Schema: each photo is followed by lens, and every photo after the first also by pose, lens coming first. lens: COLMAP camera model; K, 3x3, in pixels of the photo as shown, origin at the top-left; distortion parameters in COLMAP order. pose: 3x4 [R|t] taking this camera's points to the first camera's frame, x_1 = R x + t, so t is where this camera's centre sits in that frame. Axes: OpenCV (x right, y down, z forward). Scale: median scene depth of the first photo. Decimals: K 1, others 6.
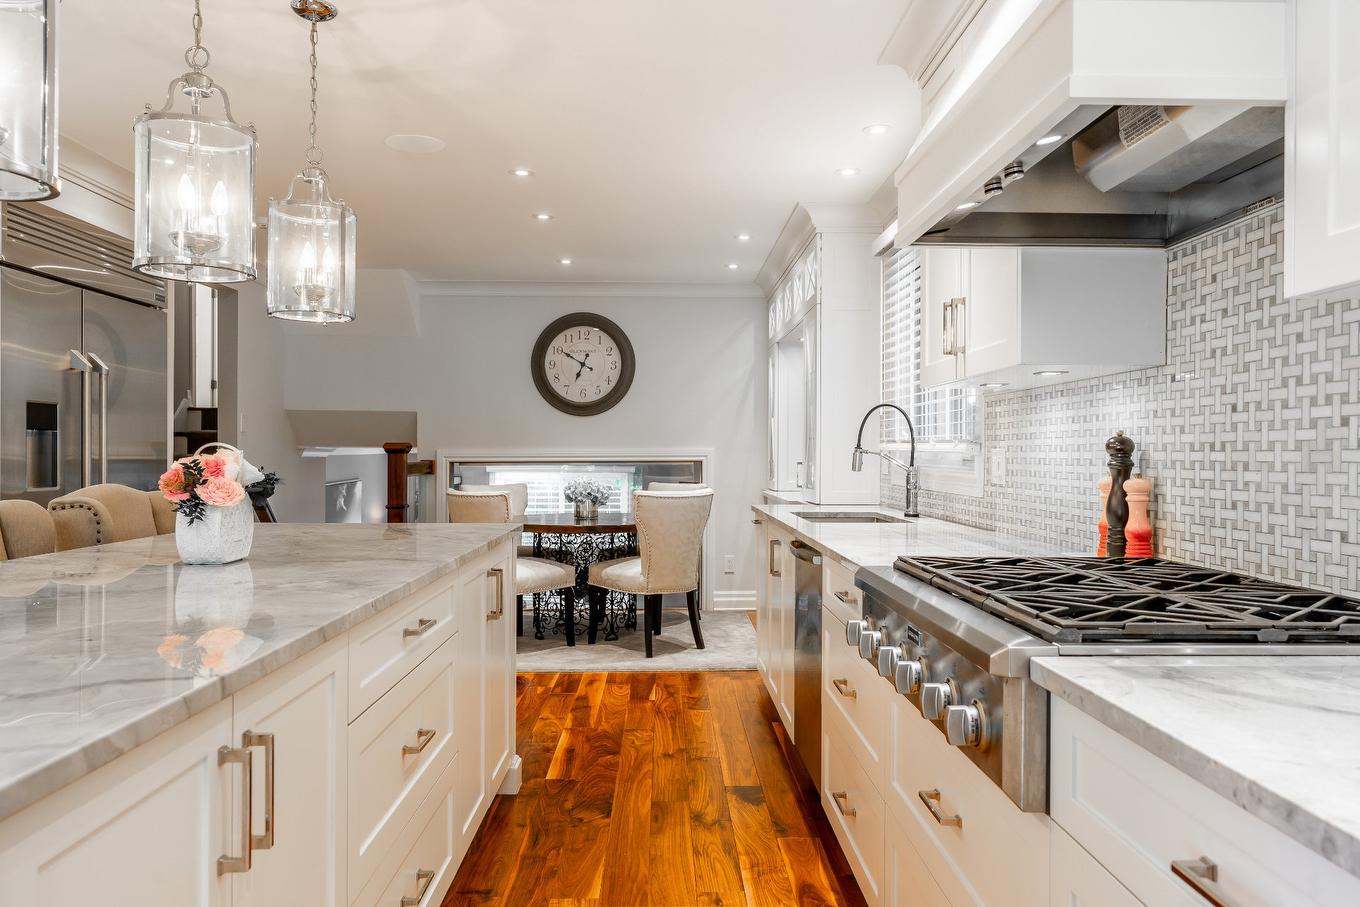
lens RADIAL K [[592.1, 0, 677.4], [0, 592.1, 457.2], [0, 0, 1]] dist [0.001063, 0.000625]
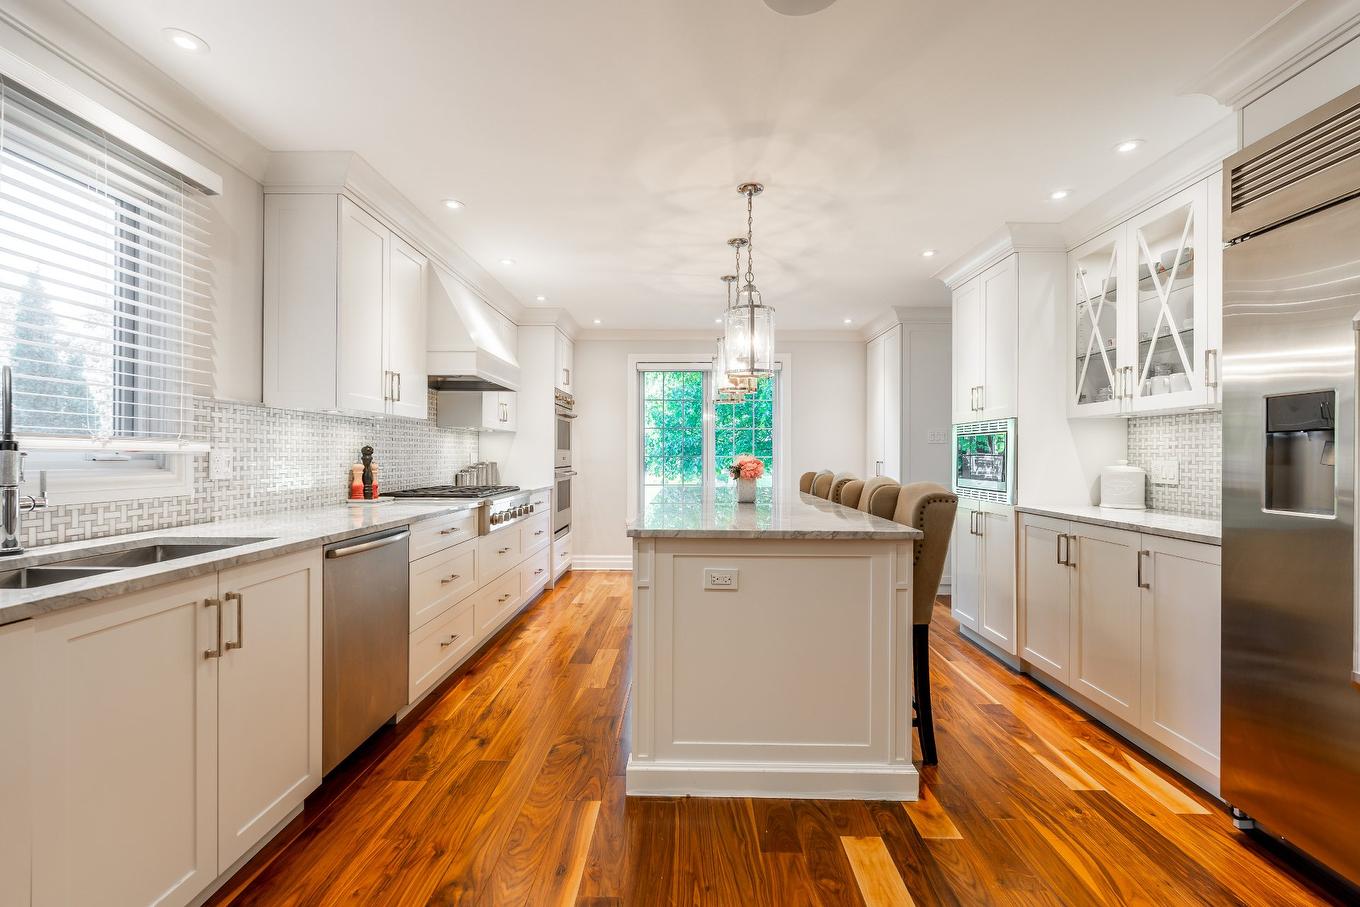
lens RADIAL K [[592.1, 0, 677.4], [0, 592.1, 457.2], [0, 0, 1]] dist [0.001063, 0.000625]
pose [[-0.992780, -0.001542, 0.119940, -0.519036], [-0.001104, 0.999992, 0.003715, -0.003055], [-0.119945, 0.003556, -0.992774, 2.185942]]
